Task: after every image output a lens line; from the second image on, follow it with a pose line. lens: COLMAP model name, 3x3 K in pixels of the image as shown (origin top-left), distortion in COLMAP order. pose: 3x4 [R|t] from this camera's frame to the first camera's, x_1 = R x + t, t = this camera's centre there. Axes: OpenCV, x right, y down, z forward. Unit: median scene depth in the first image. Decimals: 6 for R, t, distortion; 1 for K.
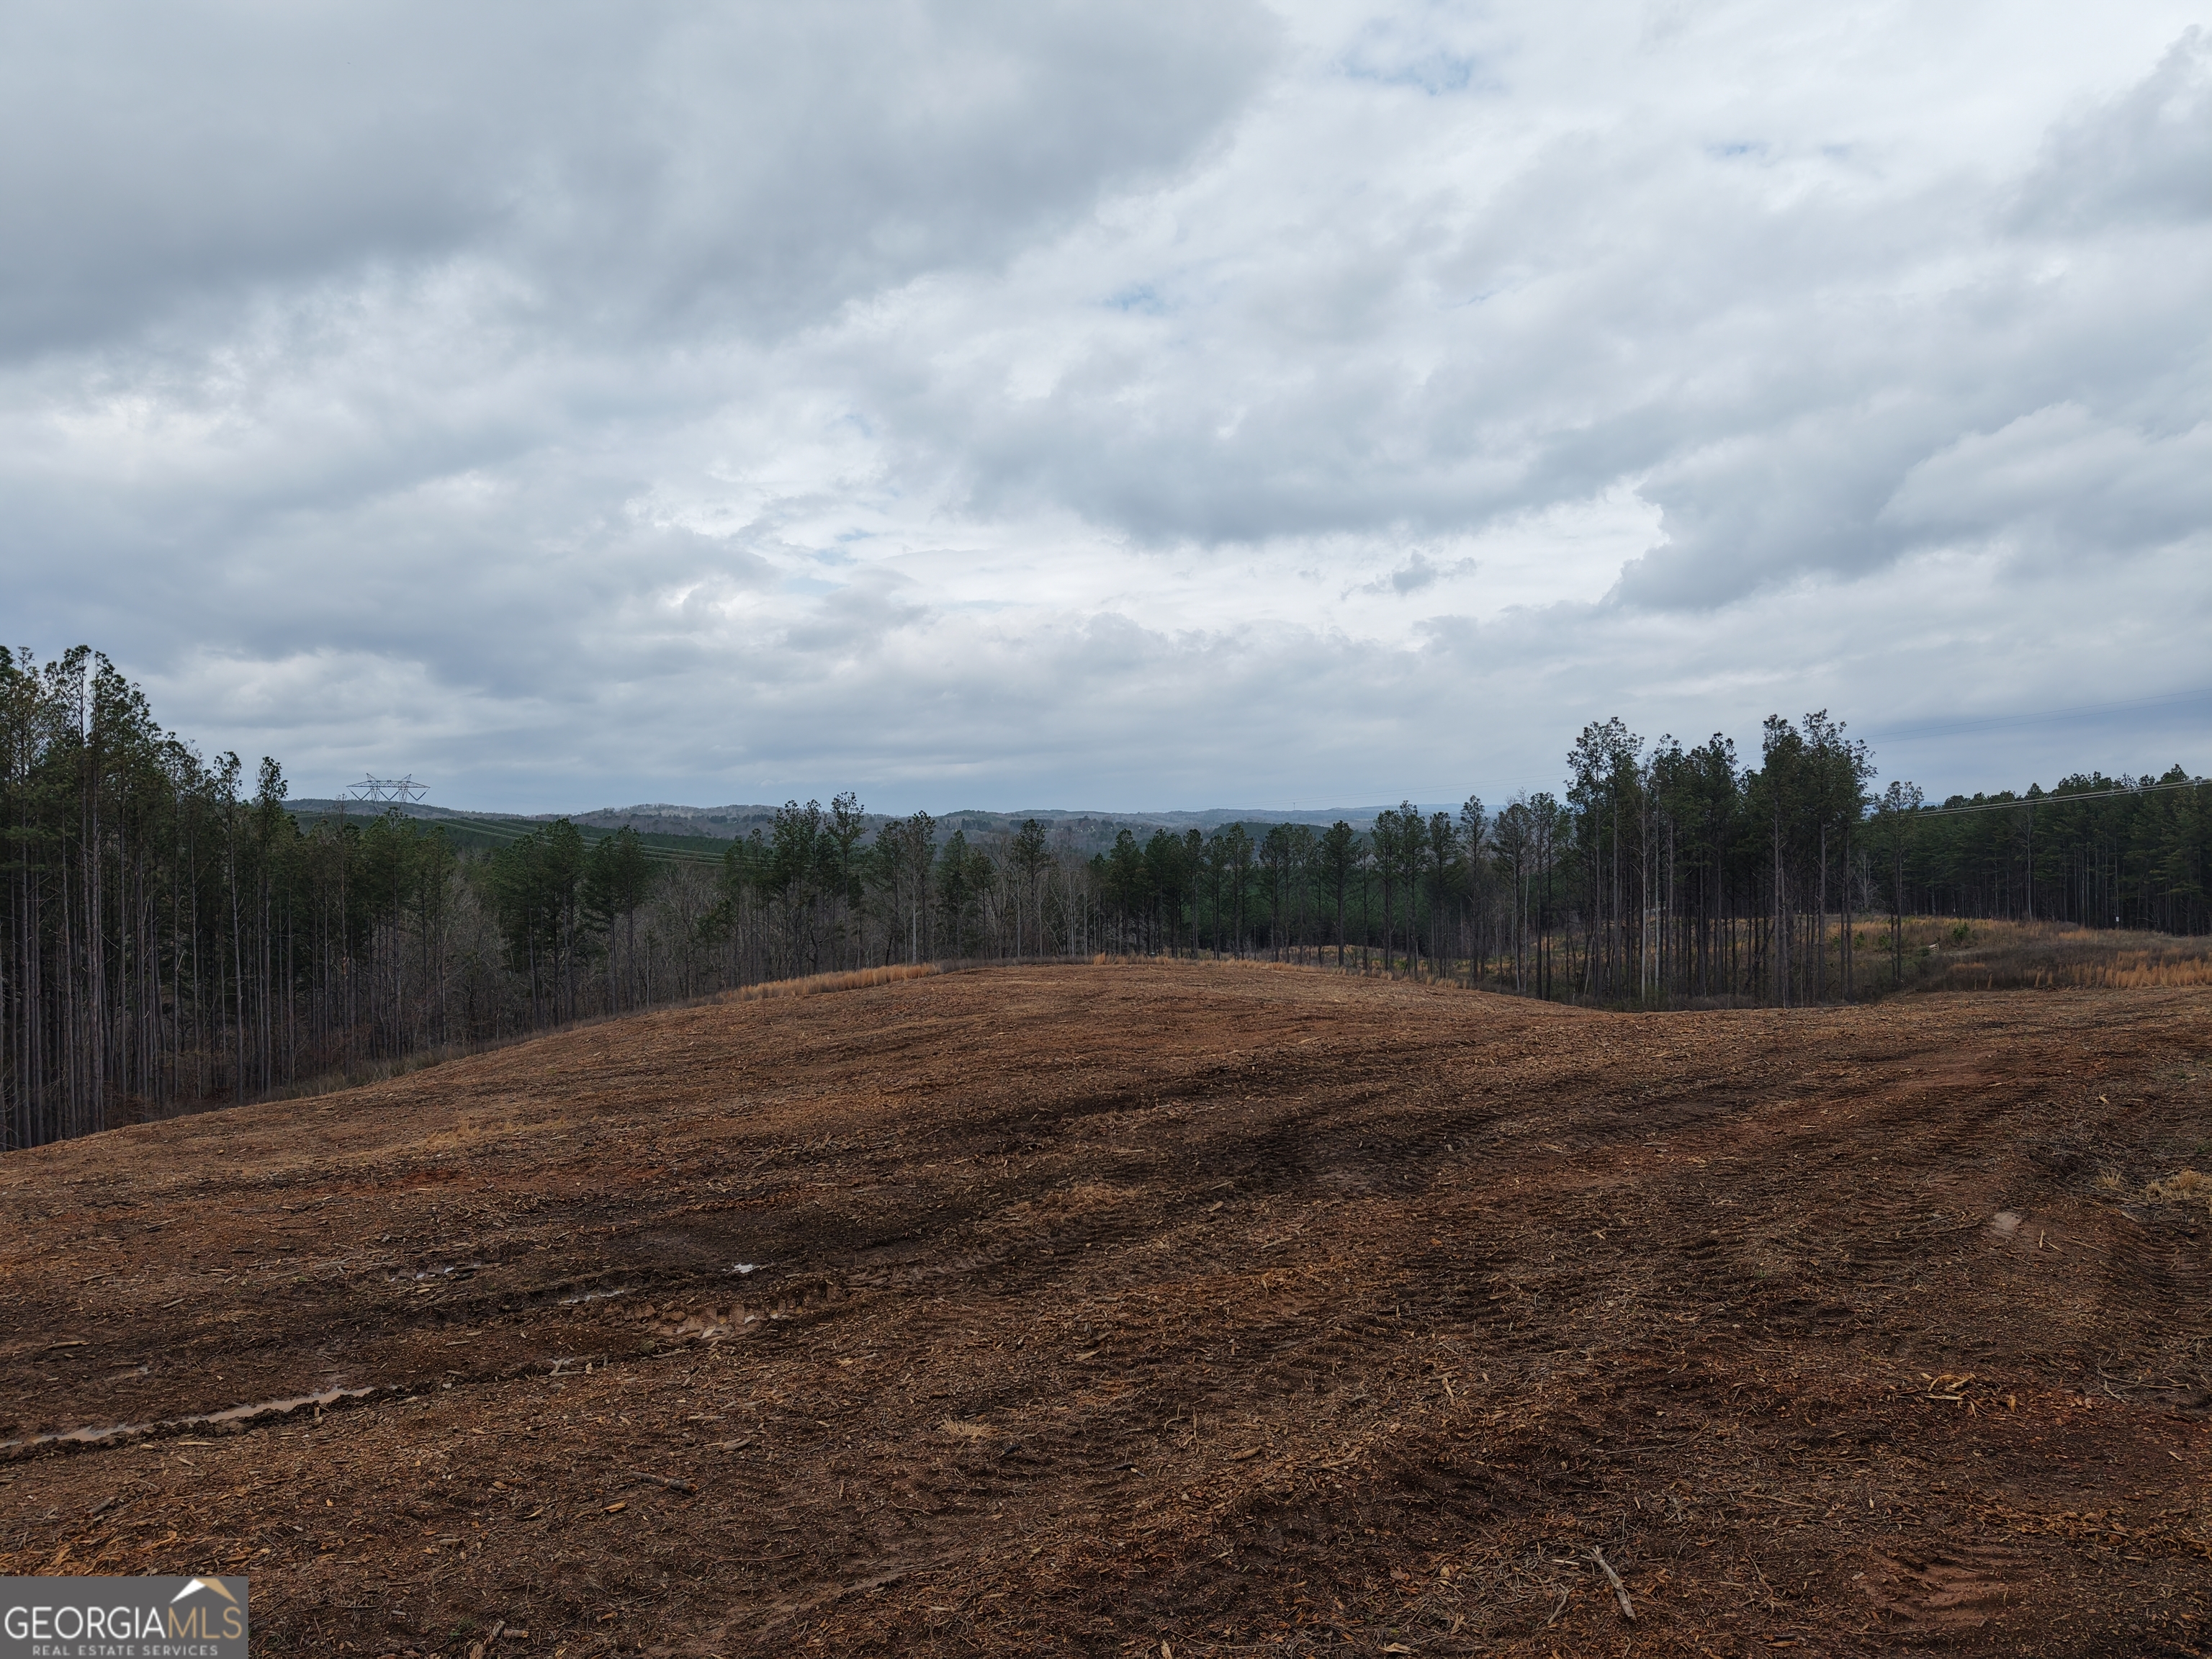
lens RADIAL K [[1477.2, 0, 1107.5], [0, 1477.2, 823.1], [0, 0, 1]] dist [0.028089, -0.025938]
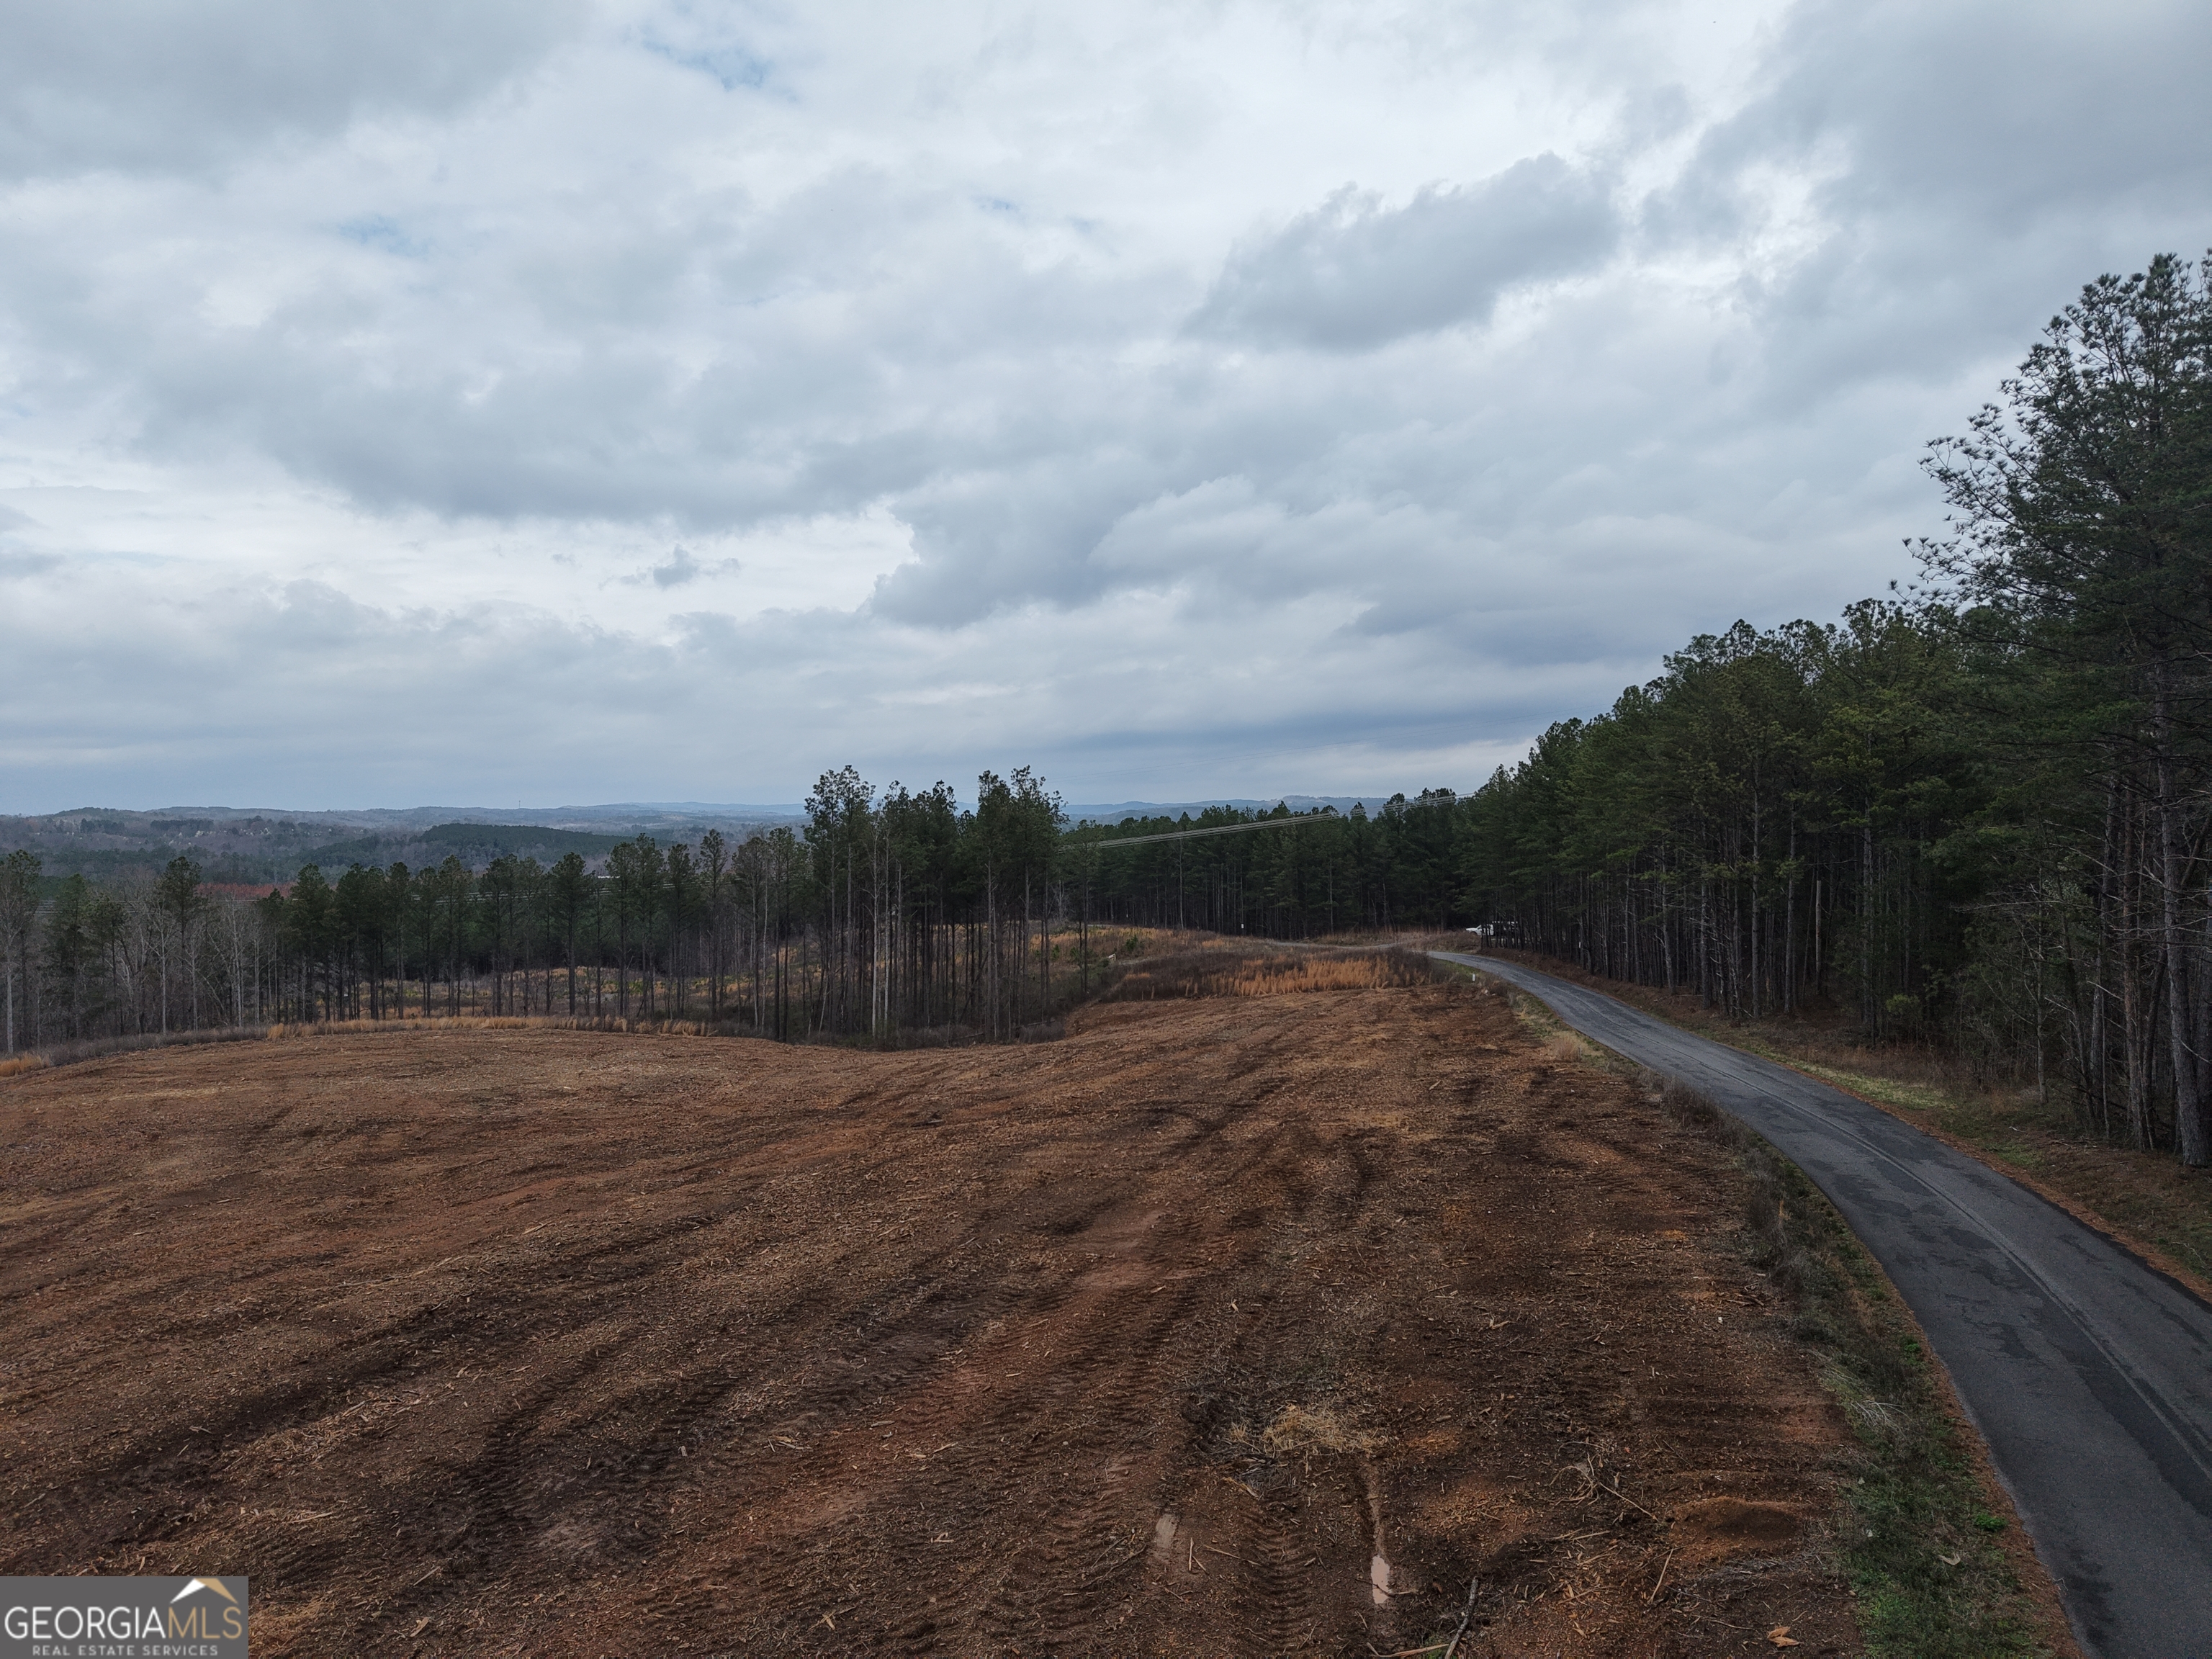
lens RADIAL K [[1476.4, 0, 1107.5], [0, 1476.4, 824.9], [0, 0, 1]] dist [0.032481, -0.031798]
pose [[0.875600, -0.000580, 0.483036, 0.002509], [-0.000560, 0.999997, 0.002217, -0.296588], [-0.483036, -0.002211, 0.875598, 0.003748]]
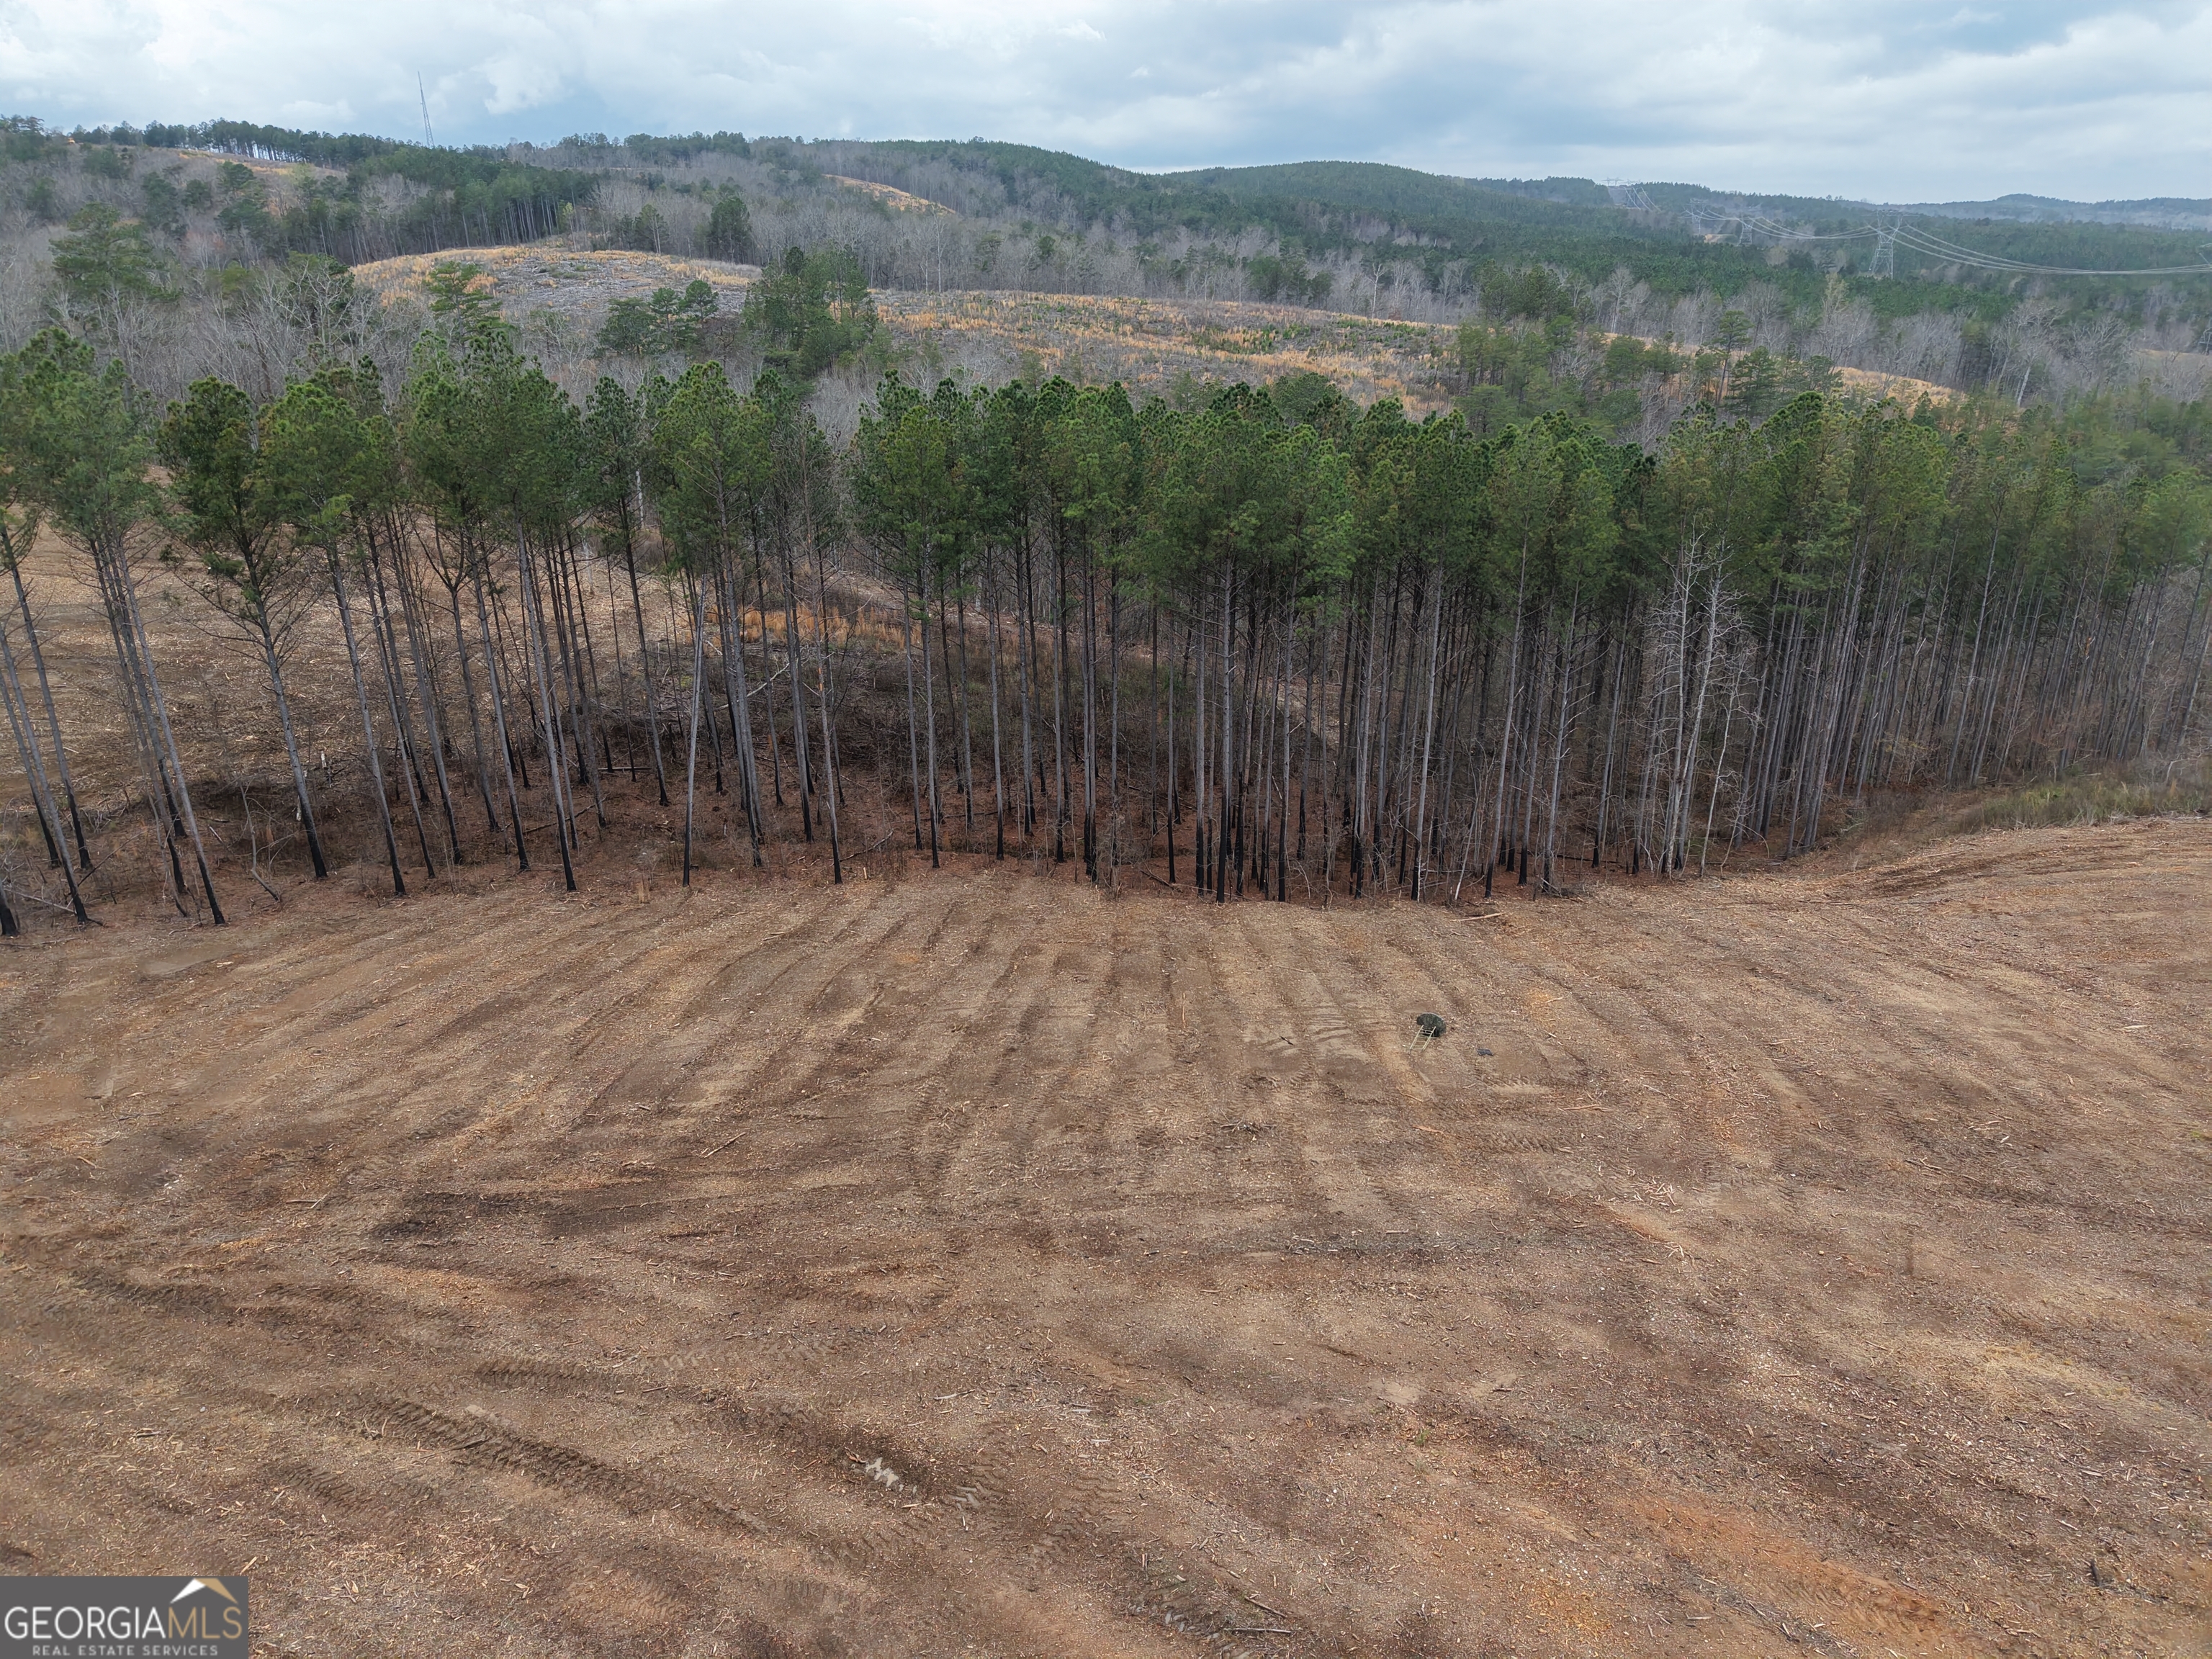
lens RADIAL K [[1476.6, 0, 1108.2], [0, 1476.6, 824.8], [0, 0, 1]] dist [0.030535, -0.026860]
pose [[0.479189, 0.334243, -0.811578, -0.002722], [-0.000866, 0.924832, 0.380375, -1.290519], [0.877711, -0.181568, 0.443459, 0.011259]]
